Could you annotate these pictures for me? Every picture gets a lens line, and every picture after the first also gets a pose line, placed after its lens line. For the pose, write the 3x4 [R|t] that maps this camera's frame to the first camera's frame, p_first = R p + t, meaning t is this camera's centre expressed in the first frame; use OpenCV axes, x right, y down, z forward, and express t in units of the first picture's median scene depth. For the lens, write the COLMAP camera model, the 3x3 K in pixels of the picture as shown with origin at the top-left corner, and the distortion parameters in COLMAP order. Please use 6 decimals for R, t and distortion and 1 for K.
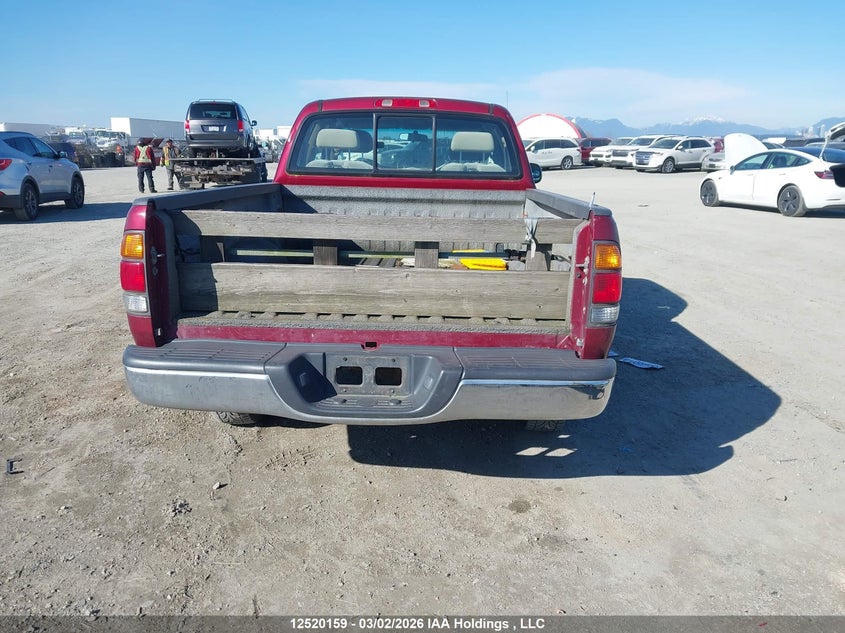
lens RADIAL K [[640.7, 0, 422.5], [0, 640.7, 316.5], [0, 0, 1]] dist [0.006873, -0.010942]
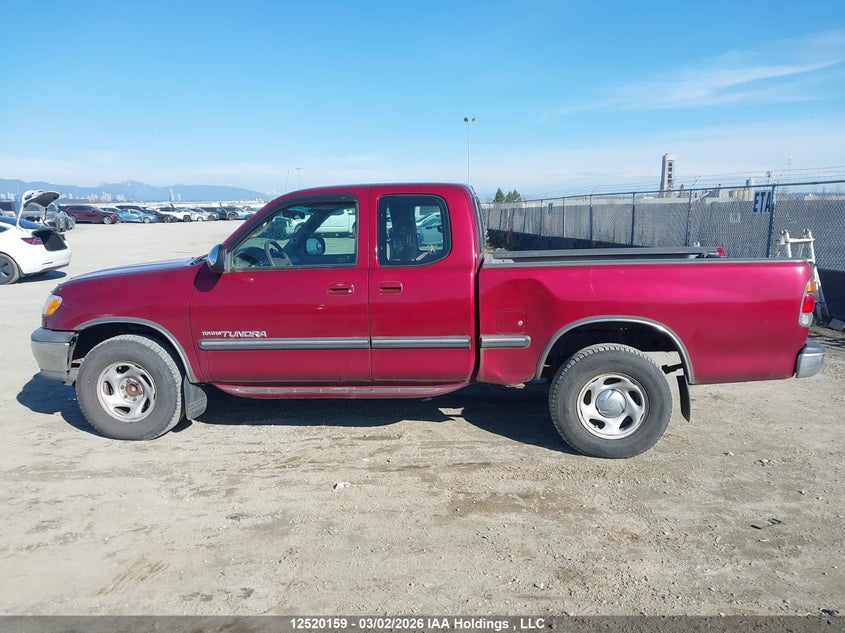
lens RADIAL K [[640.7, 0, 422.5], [0, 640.7, 316.5], [0, 0, 1]] dist [0.006873, -0.010942]
pose [[0.087850, -0.162900, 0.982724, -0.358665], [0.250434, 0.958464, 0.136491, -0.086110], [-0.964140, 0.234117, 0.124997, 0.285154]]
